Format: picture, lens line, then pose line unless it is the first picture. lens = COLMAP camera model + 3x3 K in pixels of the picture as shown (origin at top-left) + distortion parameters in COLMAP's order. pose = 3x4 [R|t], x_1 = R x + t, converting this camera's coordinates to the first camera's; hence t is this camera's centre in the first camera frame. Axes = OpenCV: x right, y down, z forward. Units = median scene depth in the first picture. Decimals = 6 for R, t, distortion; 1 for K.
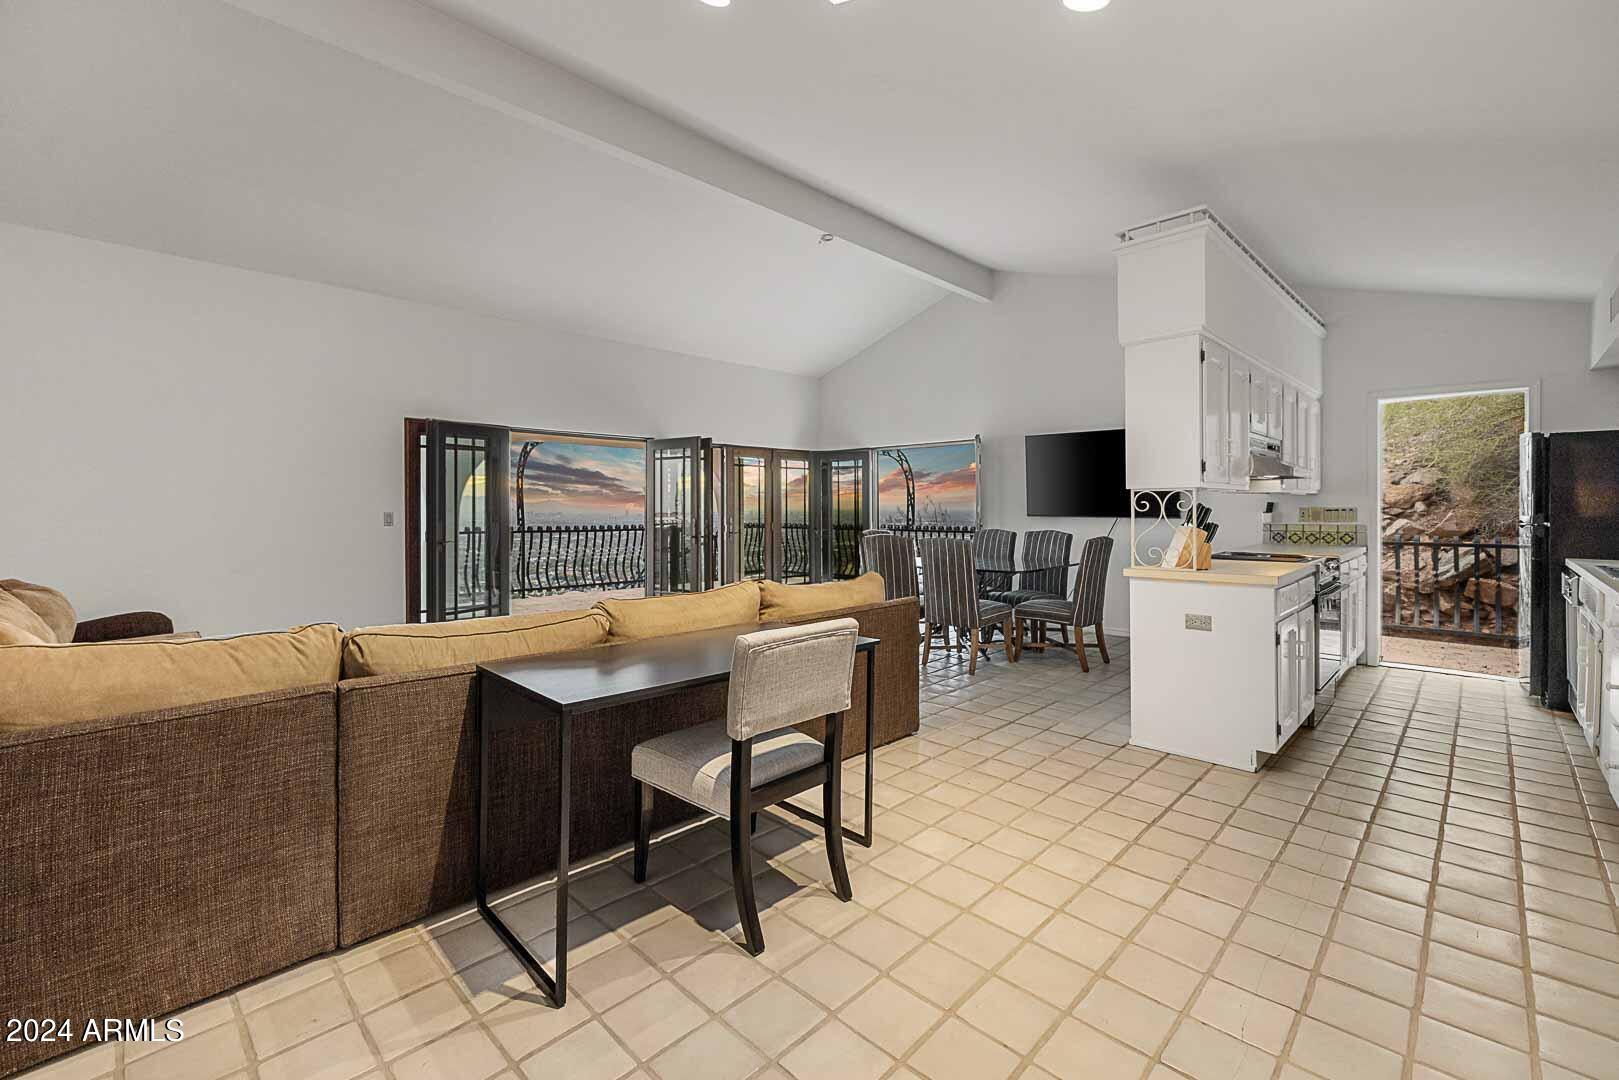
lens RADIAL K [[694.8, 0, 807.3], [0, 694.8, 501.2], [0, 0, 1]] dist [0.002057, 0.000472]
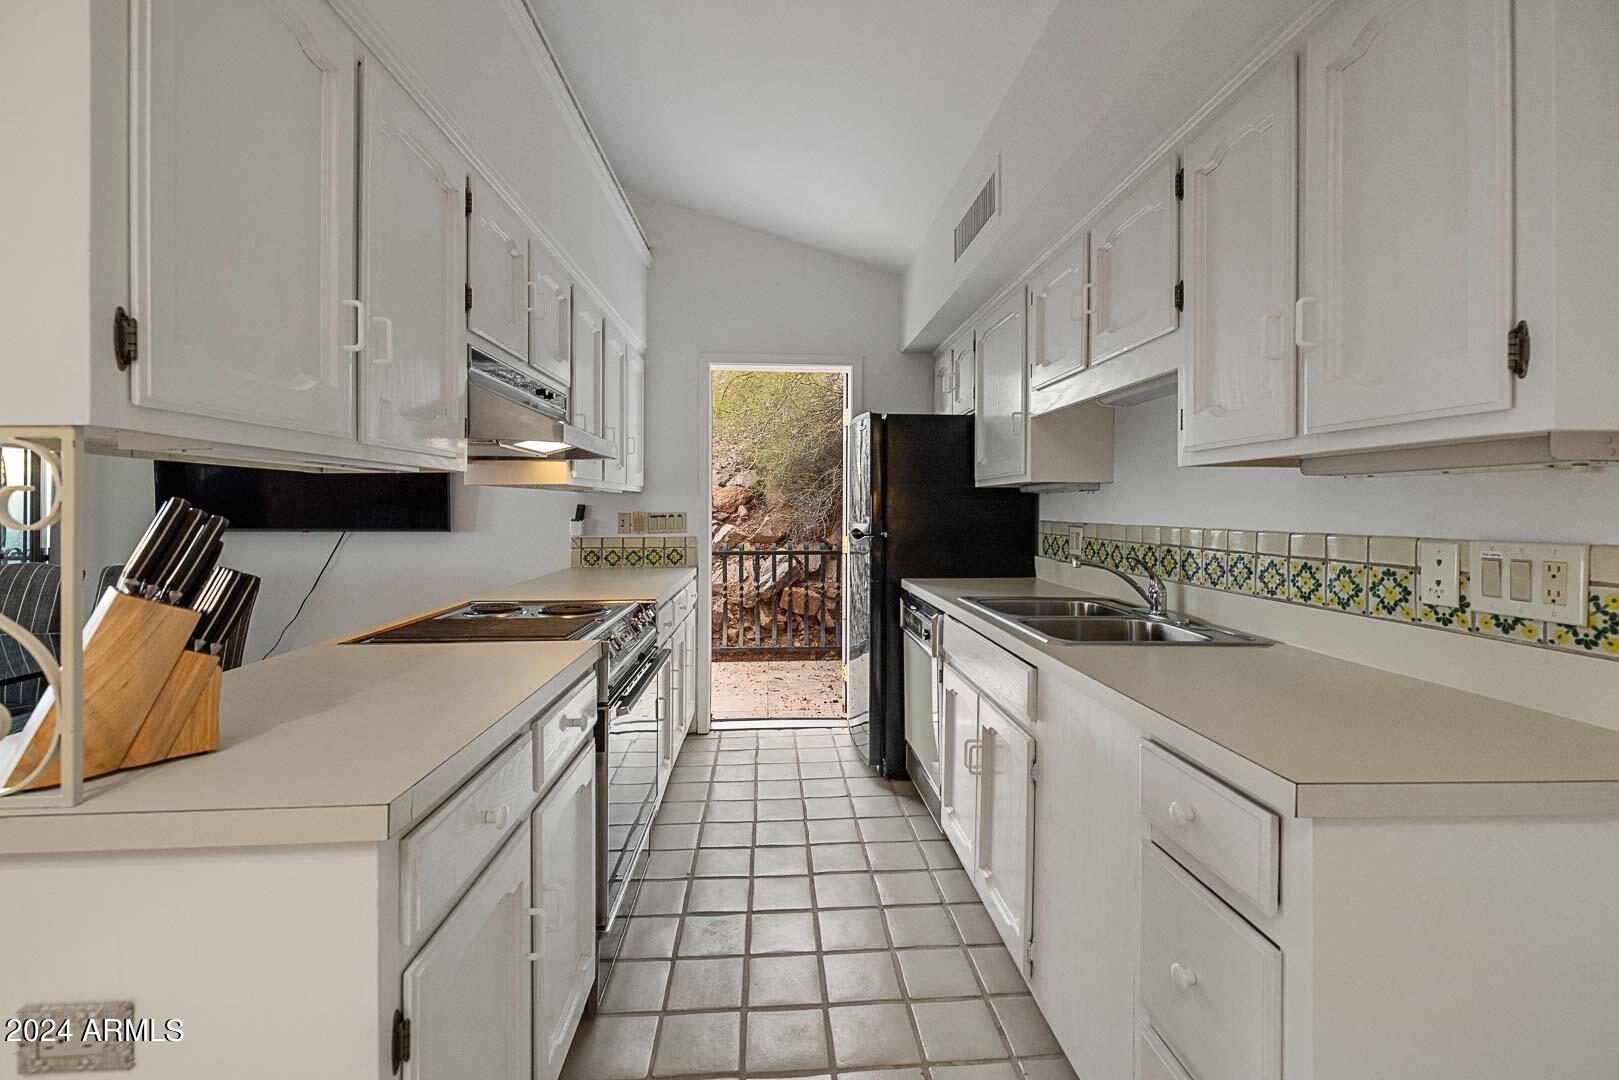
lens RADIAL K [[705.4, 0, 806.2], [0, 705.4, 507.5], [0, 0, 1]] dist [-0.001339, -0.000604]
pose [[0.676194, 0.001744, 0.736722, 0.267291], [-0.004309, 0.999989, 0.001587, 0.001826], [-0.736711, -0.004248, 0.676194, 0.329784]]
